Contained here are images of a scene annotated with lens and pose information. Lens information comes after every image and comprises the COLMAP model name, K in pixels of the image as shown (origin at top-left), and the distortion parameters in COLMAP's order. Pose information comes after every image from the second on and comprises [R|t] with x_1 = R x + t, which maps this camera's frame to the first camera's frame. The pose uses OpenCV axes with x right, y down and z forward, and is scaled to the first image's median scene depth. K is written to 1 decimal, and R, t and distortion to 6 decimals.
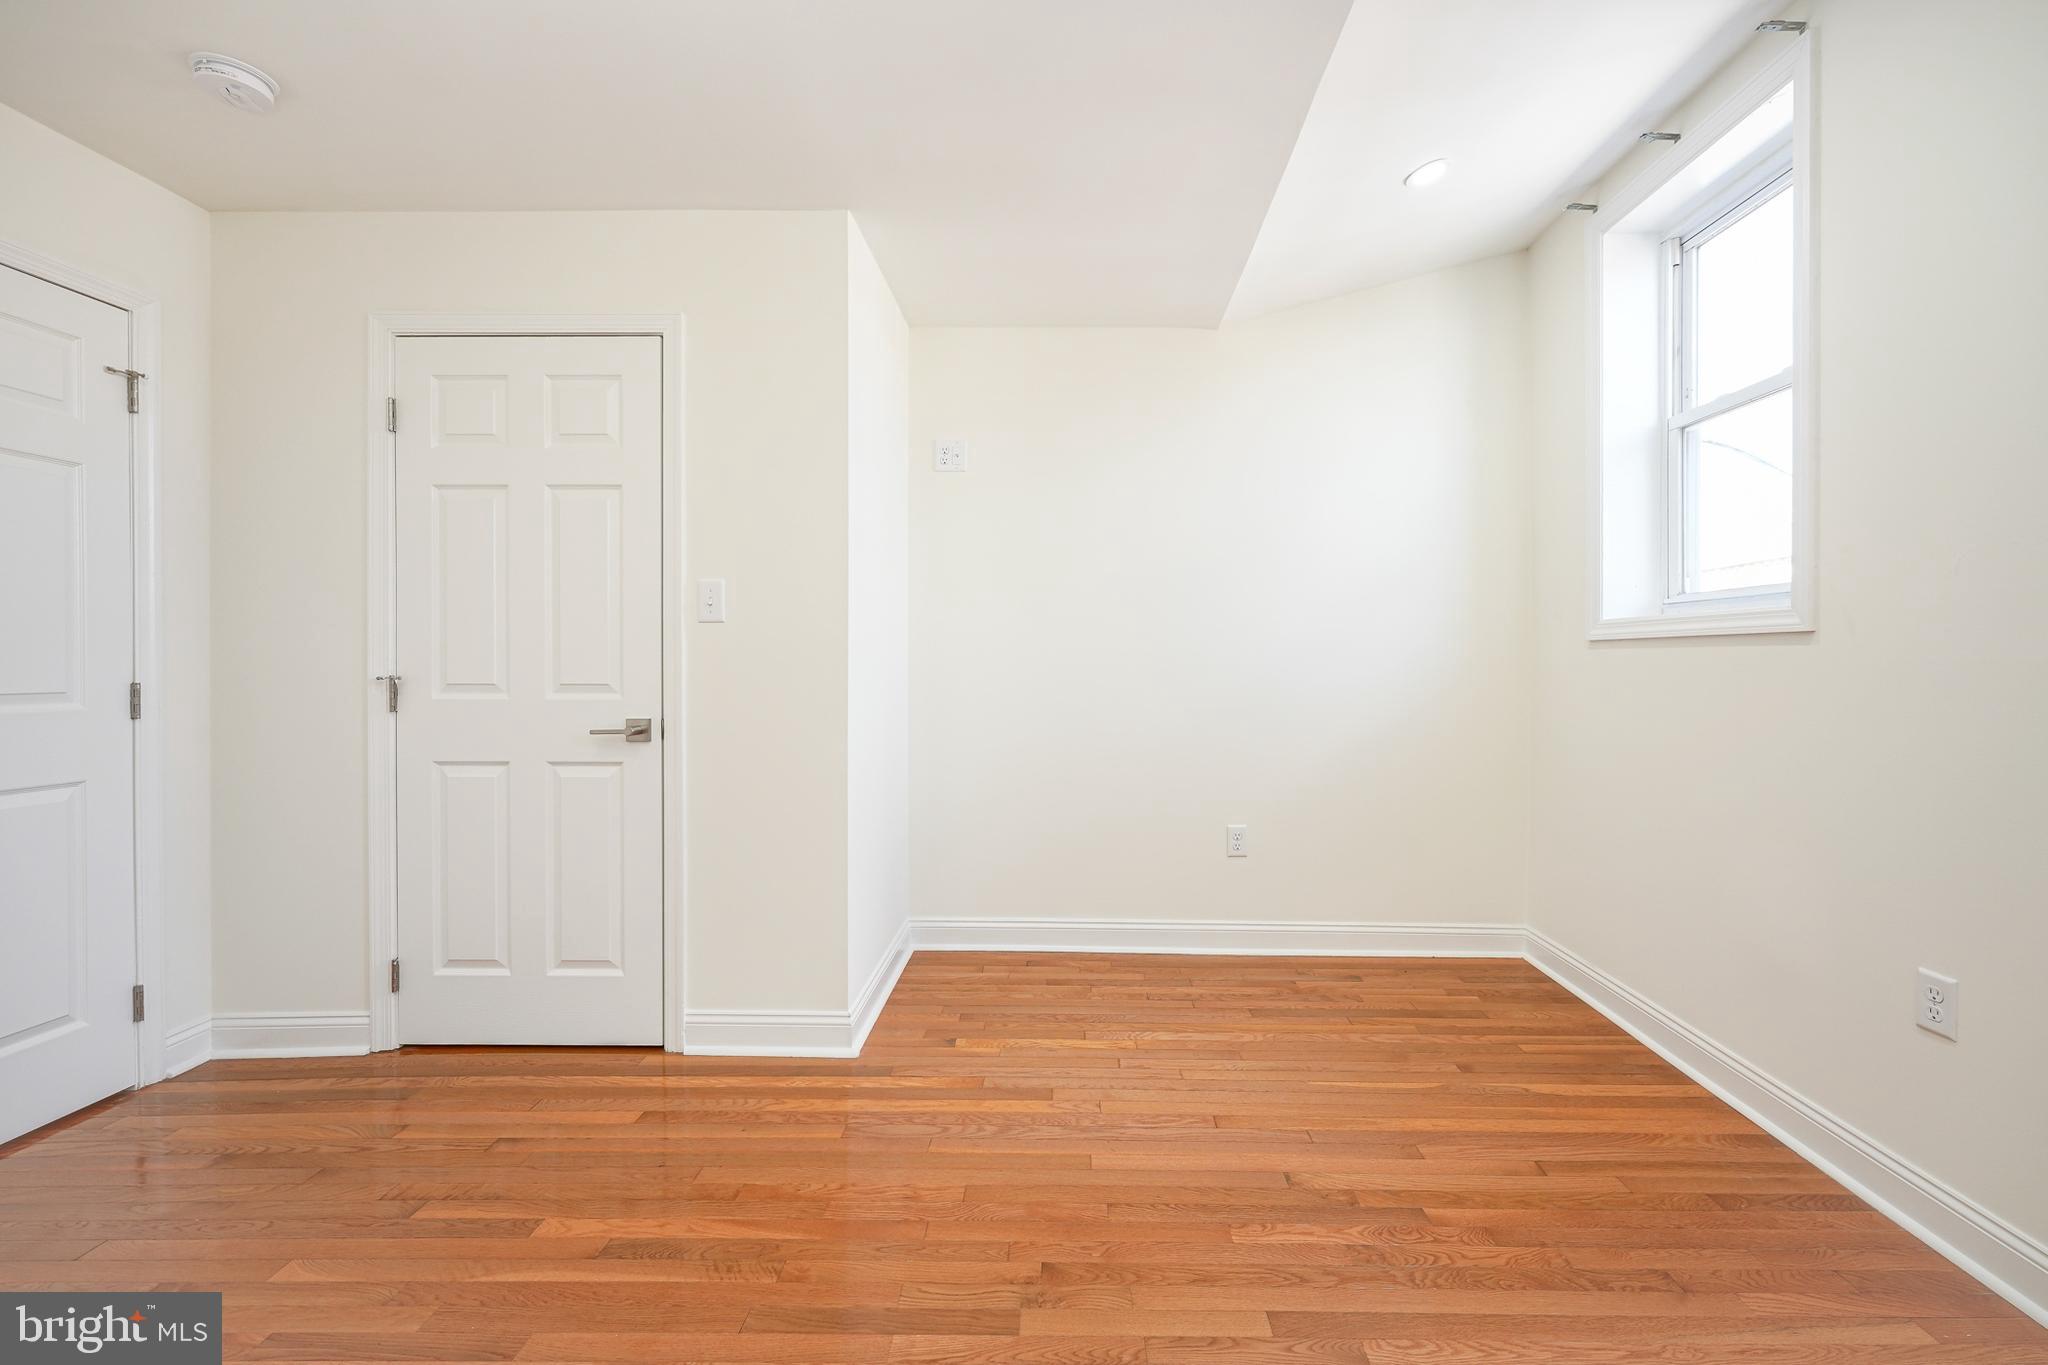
lens RADIAL K [[830.4, 0, 1039.8], [0, 830.4, 670.4], [0, 0, 1]] dist [-0.003257, 0.000166]
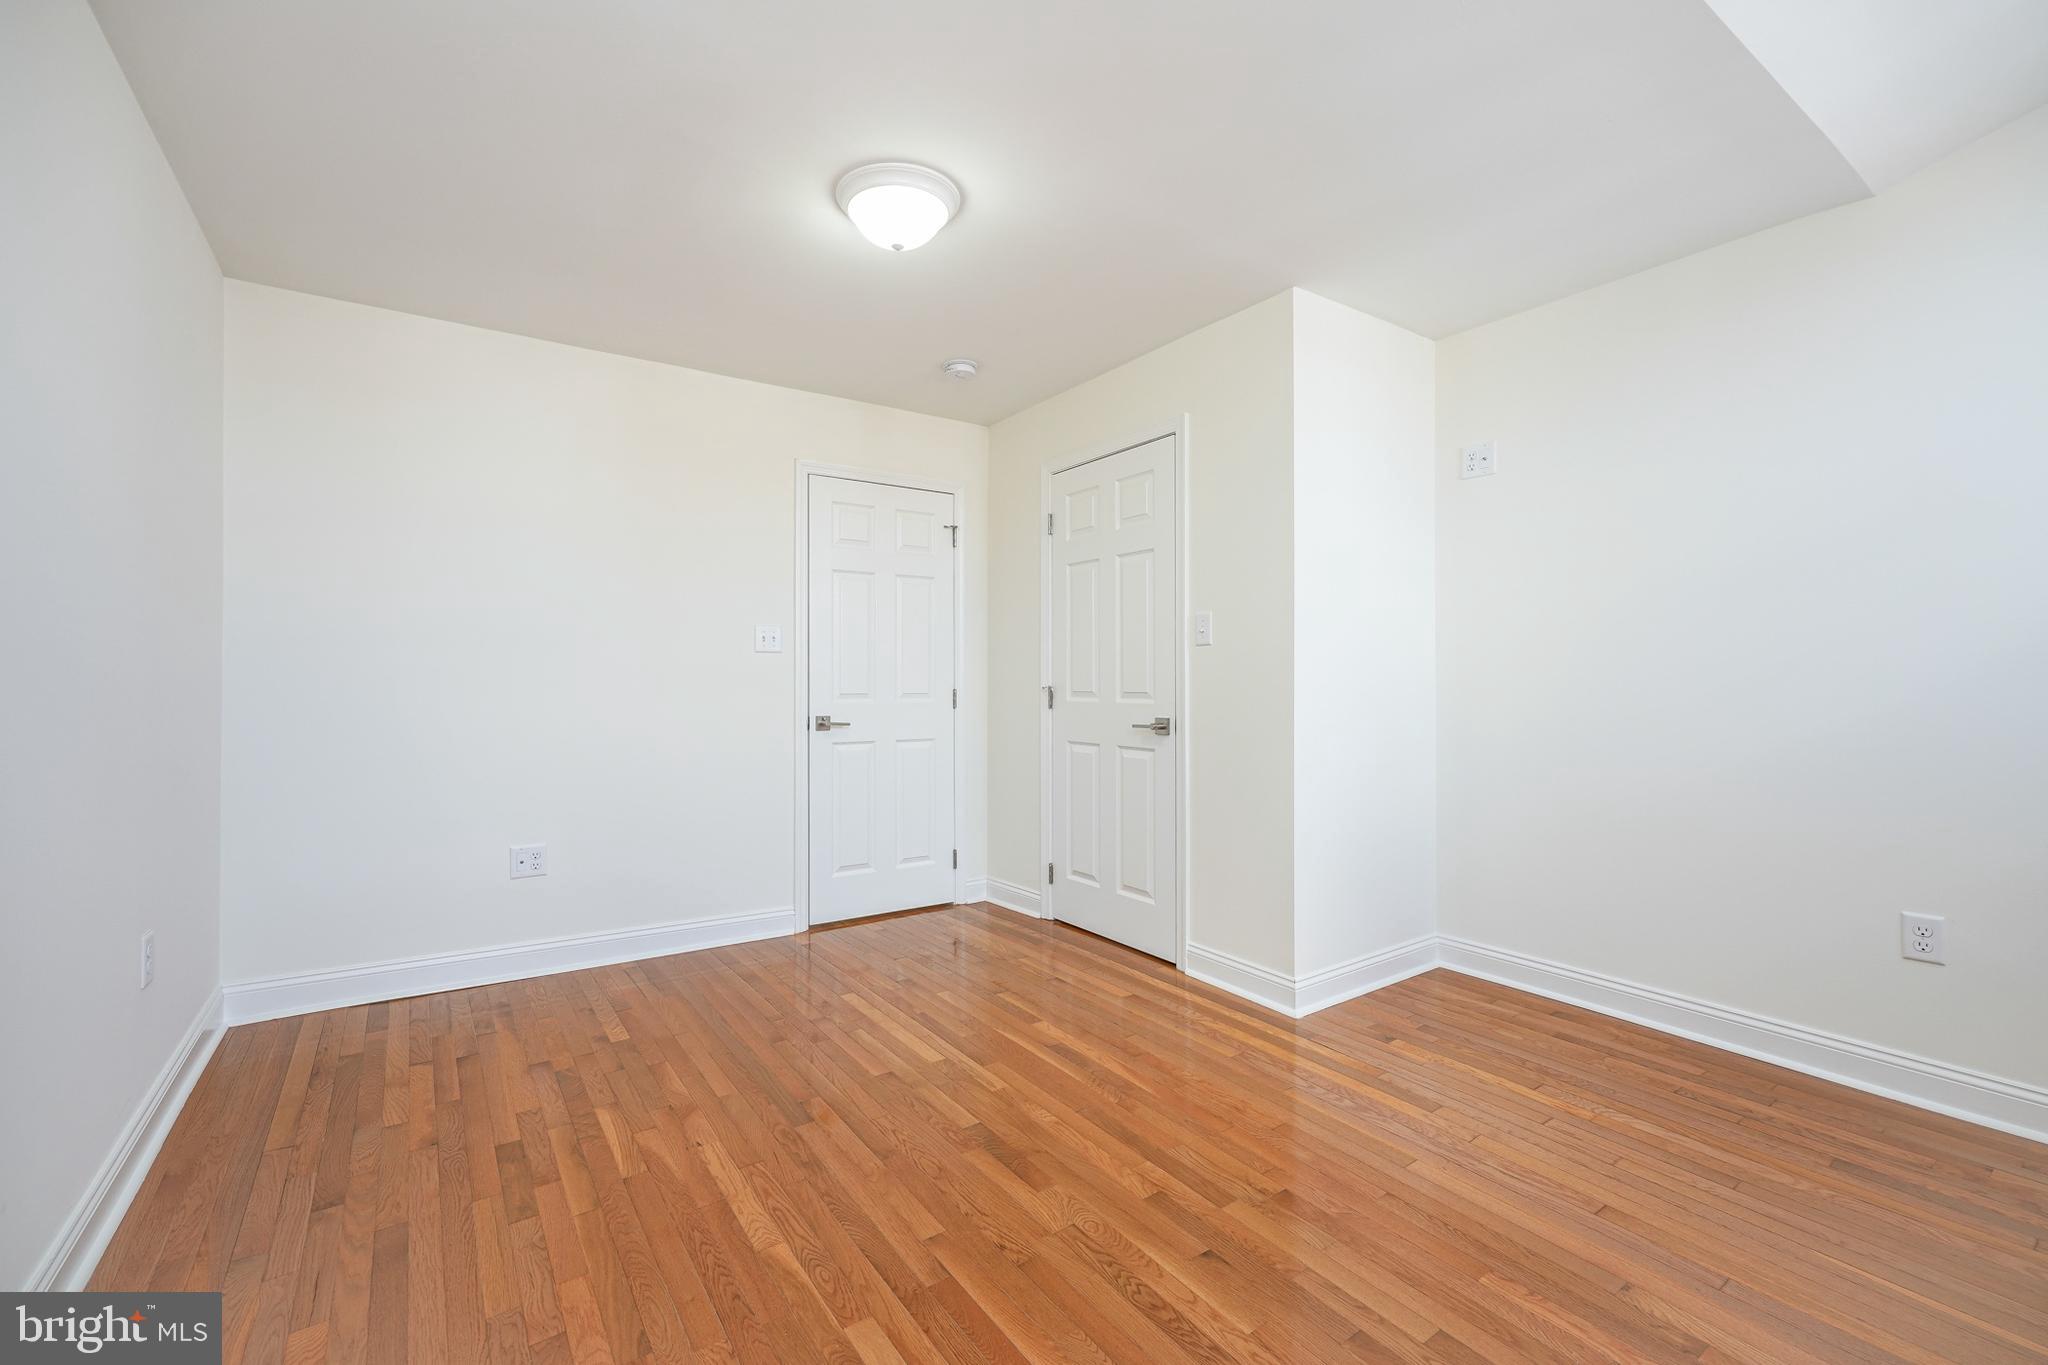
lens RADIAL K [[875.0, 0, 1027.0], [0, 875.0, 679.5], [0, 0, 1]] dist [-0.004924, 0.001477]
pose [[0.566790, -0.005079, -0.823847, 0.612121], [-0.005485, 0.999936, -0.009939, 0.011292], [0.823844, 0.010152, 0.566725, 0.000880]]
